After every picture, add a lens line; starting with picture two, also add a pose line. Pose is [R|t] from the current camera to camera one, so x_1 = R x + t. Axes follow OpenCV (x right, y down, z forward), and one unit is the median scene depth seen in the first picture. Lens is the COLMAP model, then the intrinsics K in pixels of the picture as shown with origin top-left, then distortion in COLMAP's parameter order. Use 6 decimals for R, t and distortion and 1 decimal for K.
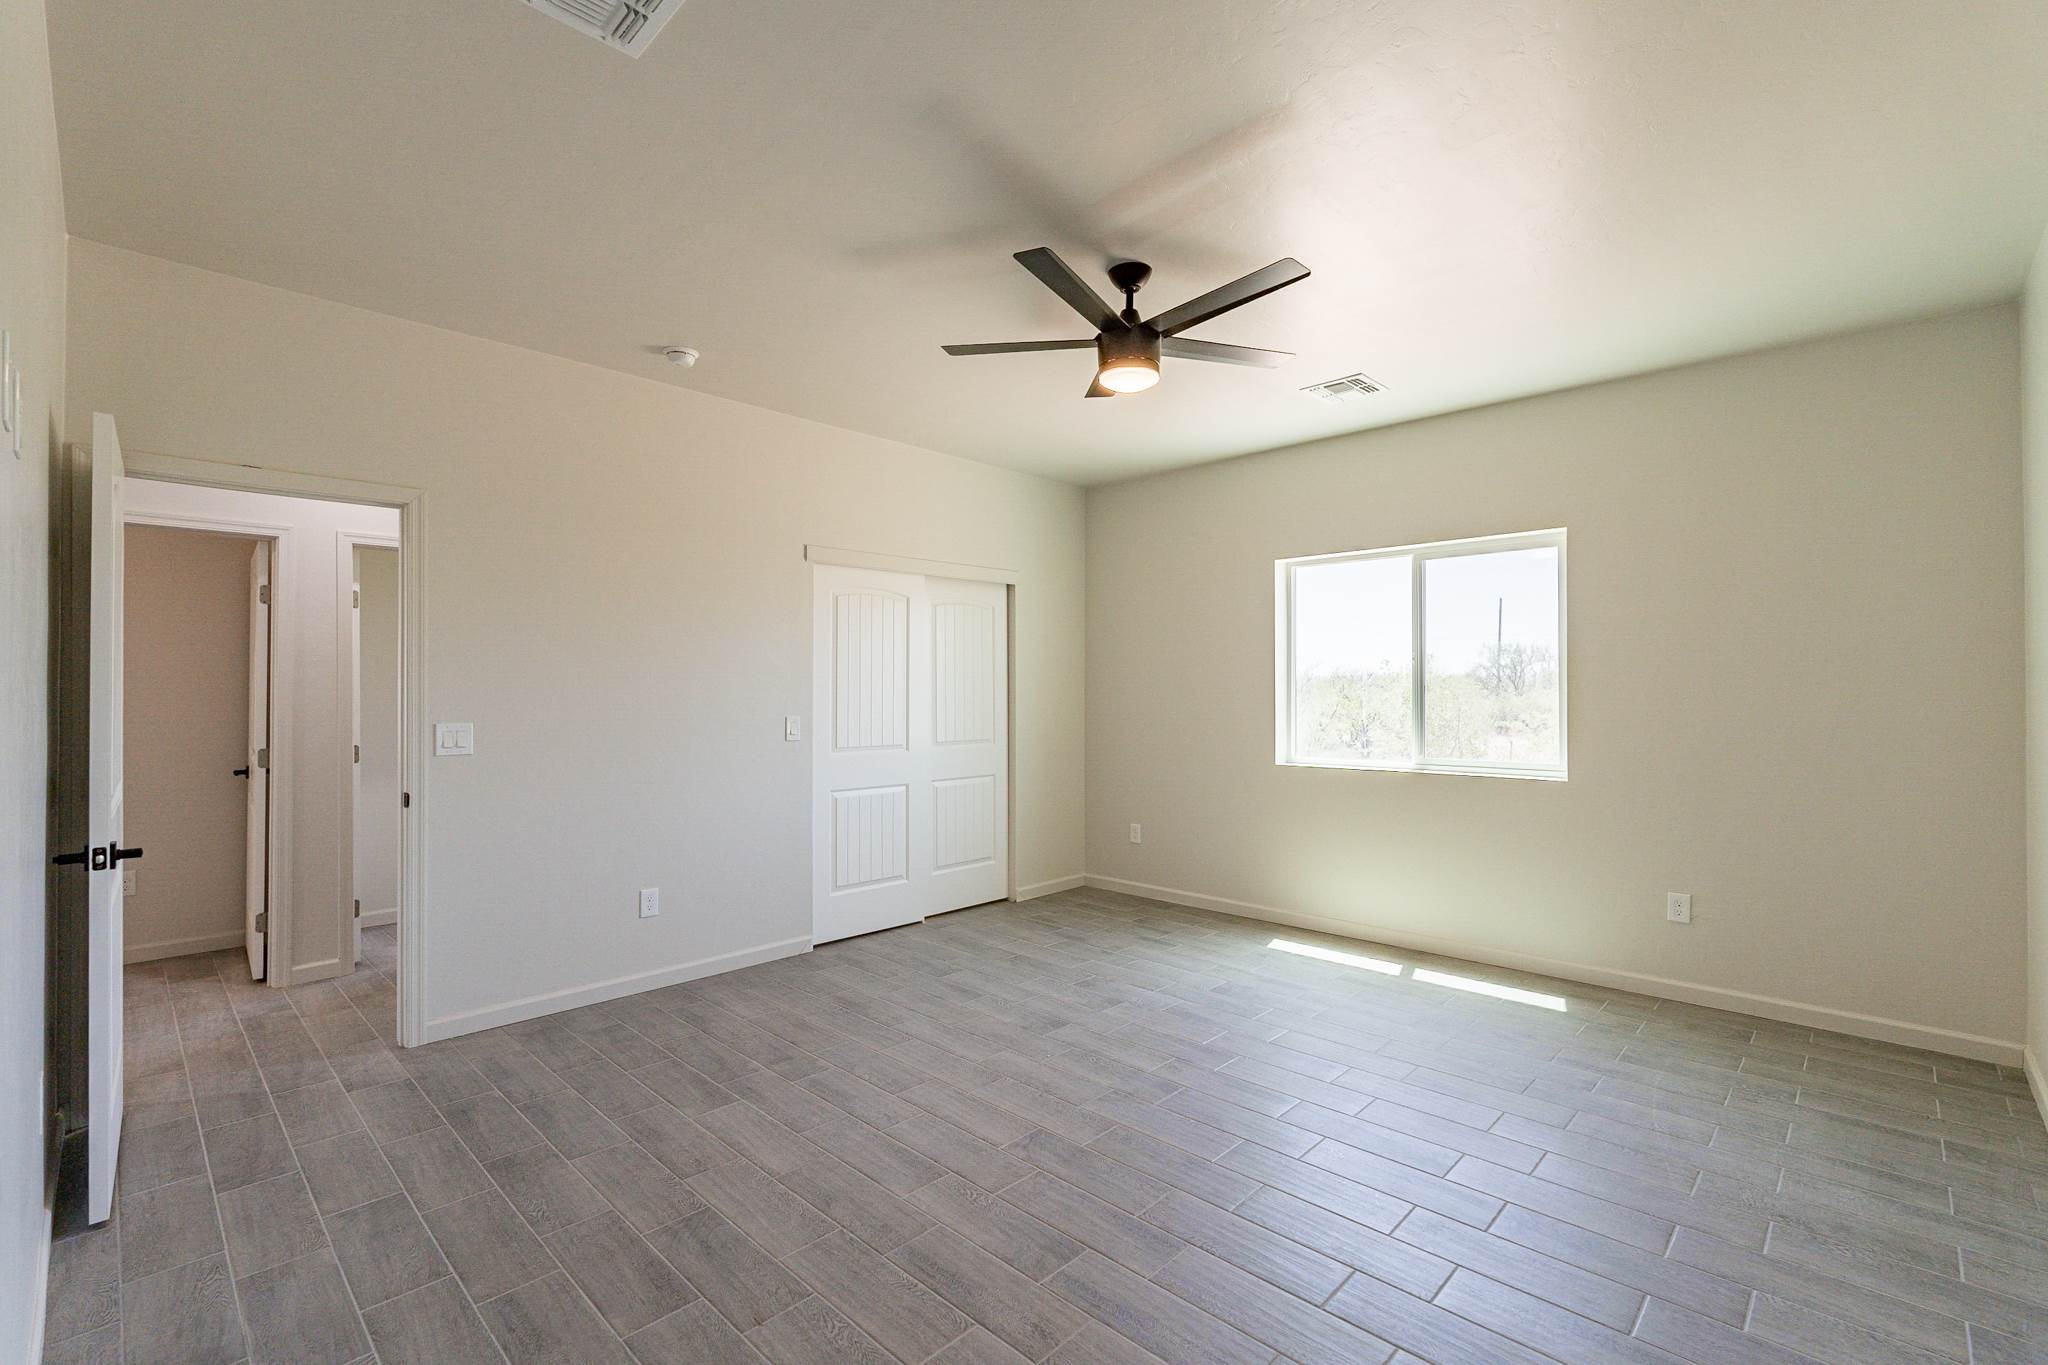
lens RADIAL K [[891.8, 0, 1012.8], [0, 891.8, 681.2], [0, 0, 1]] dist [-0.001363, -0.001240]
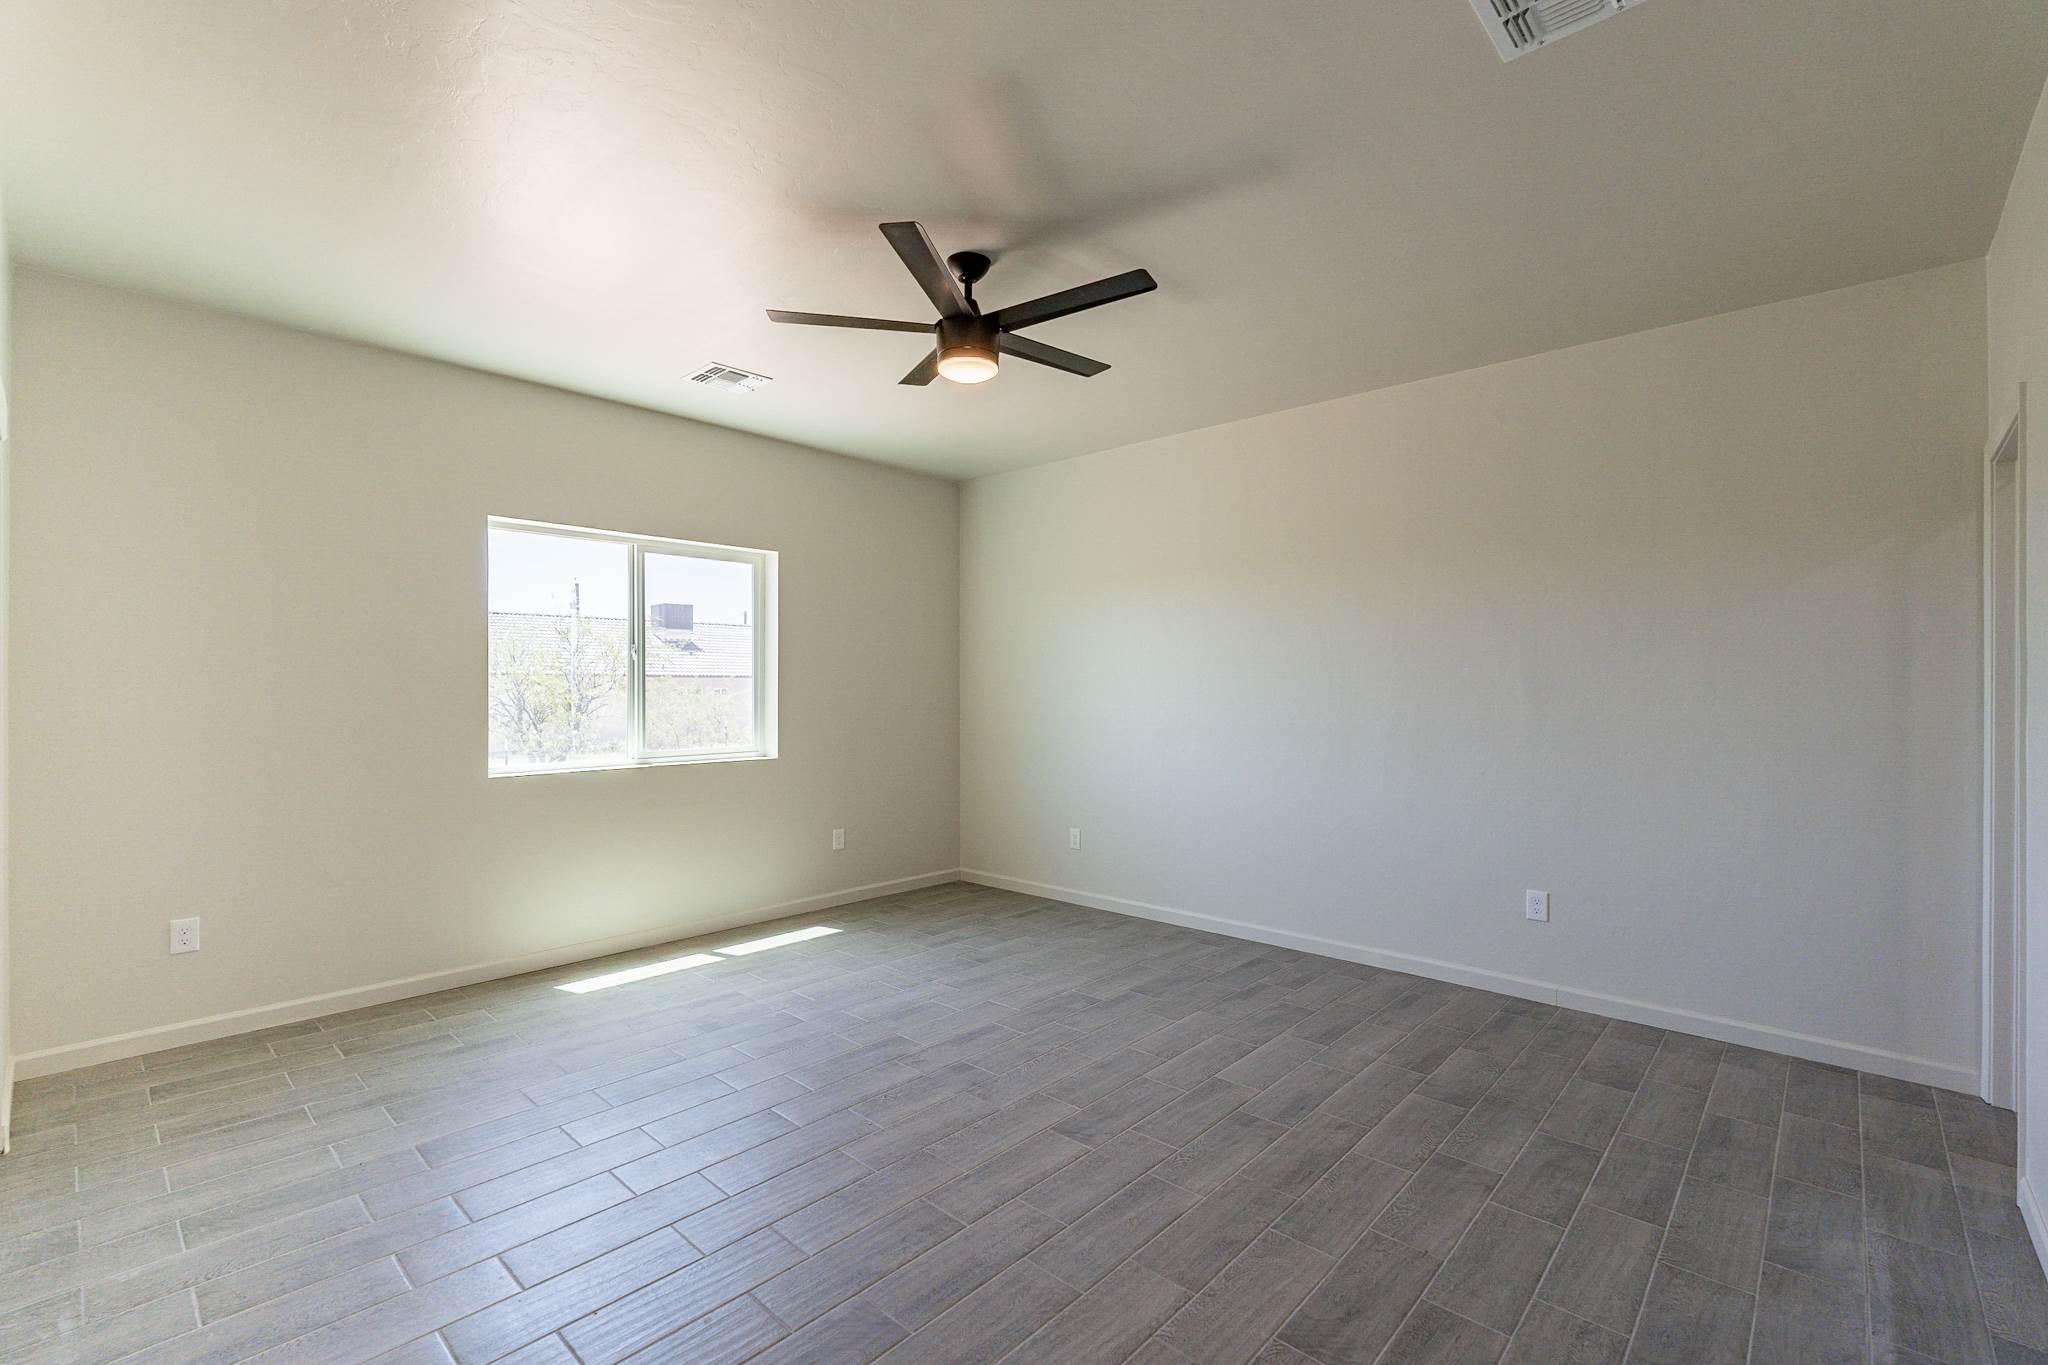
lens RADIAL K [[891.8, 0, 1024.0], [0, 891.8, 687.1], [0, 0, 1]] dist [-0.001363, -0.001240]
pose [[-0.029170, 0.001730, 0.999573, -0.751519], [-0.014895, 0.999887, -0.002165, 0.013214], [-0.999463, -0.014952, -0.029141, 0.839203]]
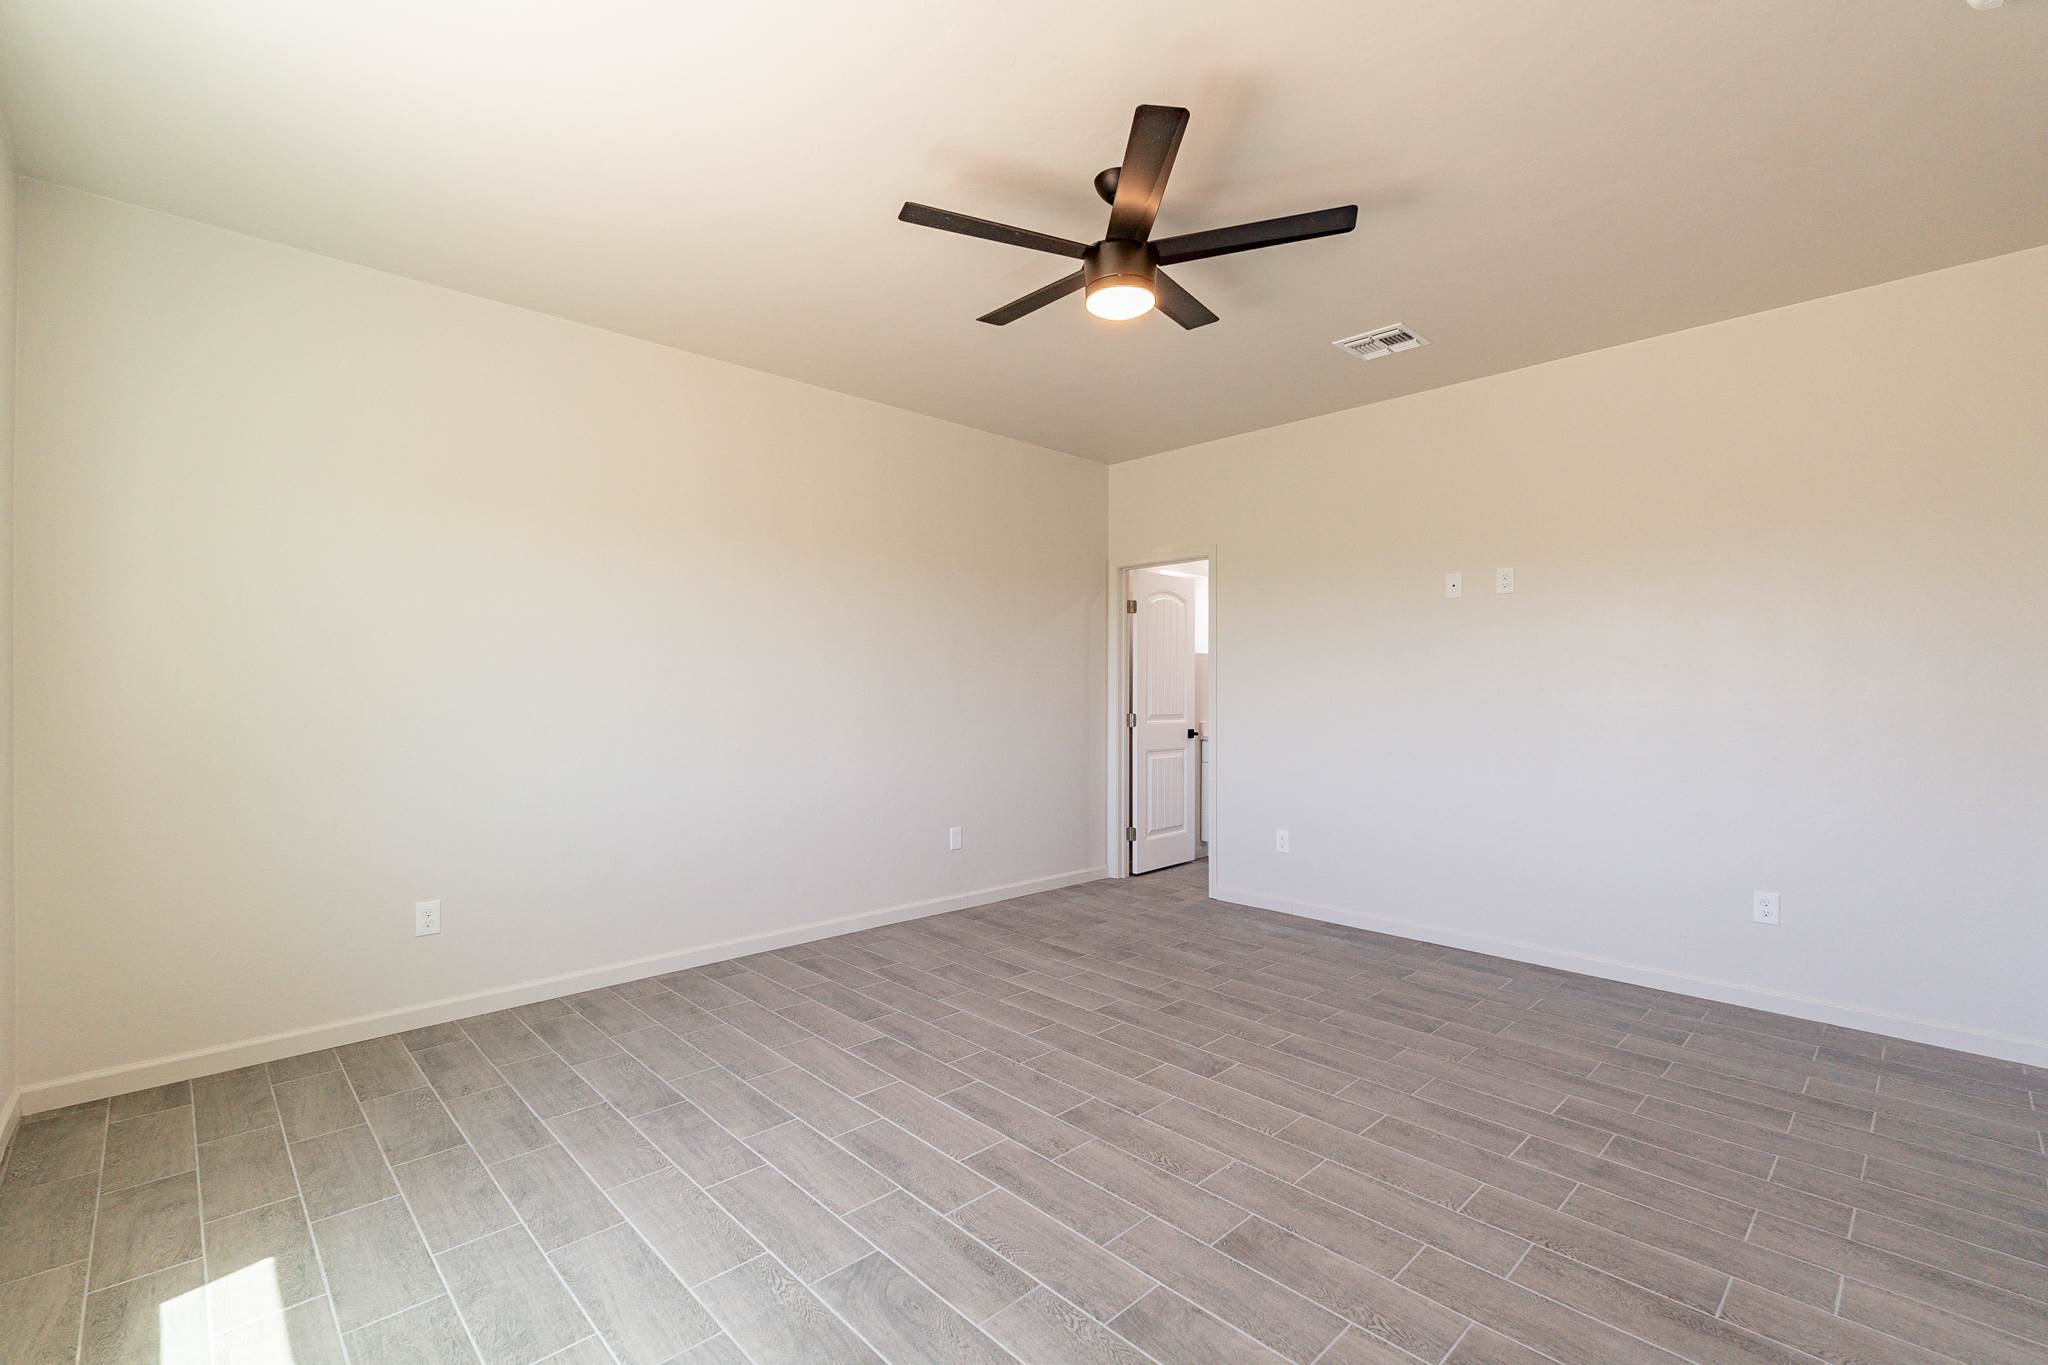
lens RADIAL K [[891.8, 0, 1010.1], [0, 891.8, 690.2], [0, 0, 1]] dist [-0.001363, -0.001240]
pose [[-0.999350, -0.003795, 0.035844, 0.181157], [-0.004286, 0.999898, -0.013616, 0.046140], [-0.035788, -0.013761, -0.999265, 1.630468]]
